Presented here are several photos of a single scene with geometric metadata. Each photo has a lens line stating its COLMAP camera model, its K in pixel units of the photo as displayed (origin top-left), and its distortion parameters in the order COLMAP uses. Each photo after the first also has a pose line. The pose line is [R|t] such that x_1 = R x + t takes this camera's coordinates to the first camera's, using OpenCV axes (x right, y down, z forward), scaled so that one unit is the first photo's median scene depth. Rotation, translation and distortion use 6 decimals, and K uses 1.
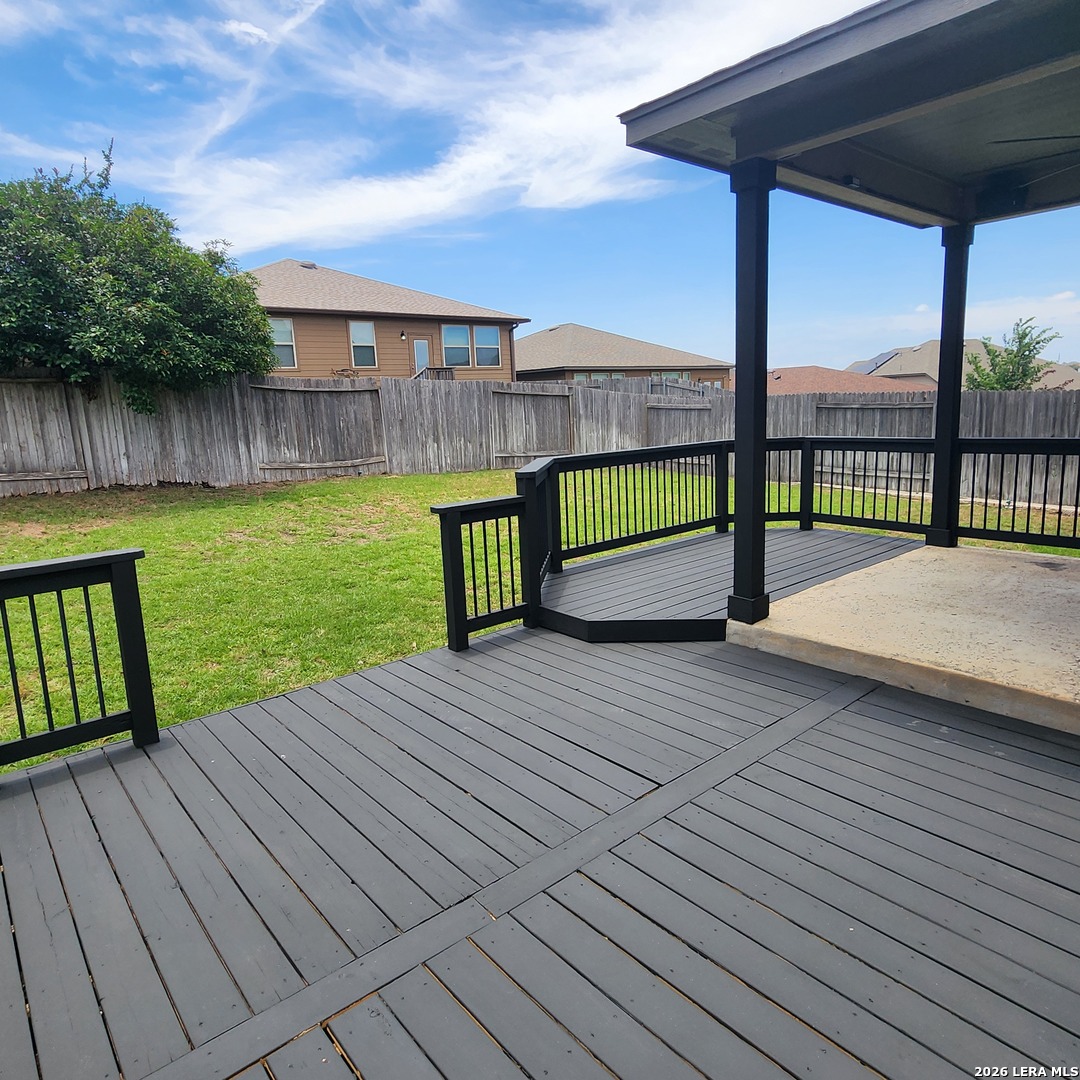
lens RADIAL K [[719.0, 0, 540.0], [0, 719.0, 540.0], [0, 0, 1]] dist [0.000709, 0.001498]
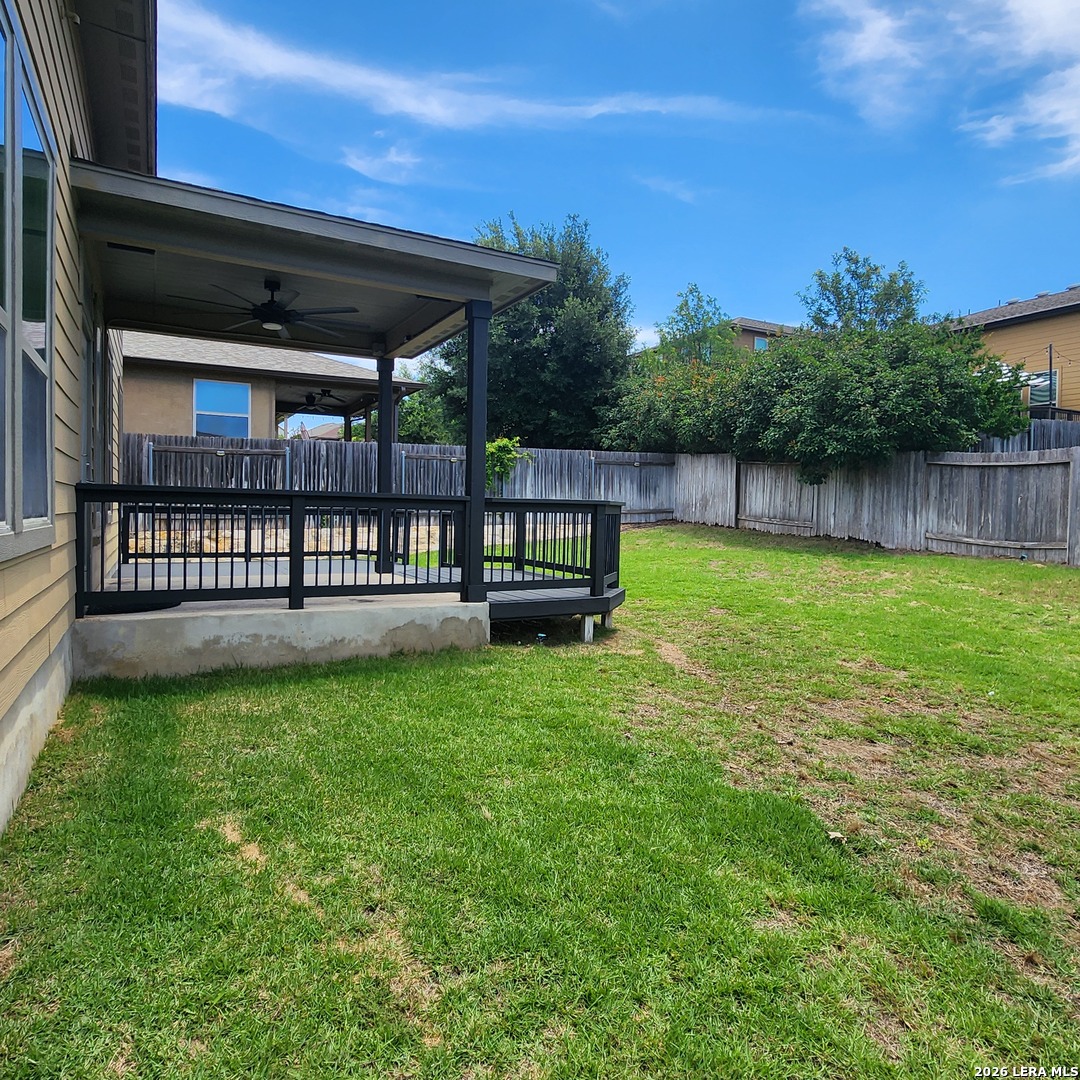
lens RADIAL K [[719.0, 0, 540.0], [0, 719.0, 540.0], [0, 0, 1]] dist [0.000709, 0.001498]
pose [[-0.215790, 0.080225, -0.973138, 0.788699], [-0.192845, 0.973487, 0.123017, -0.116783], [0.957207, 0.214210, -0.194598, 0.654706]]
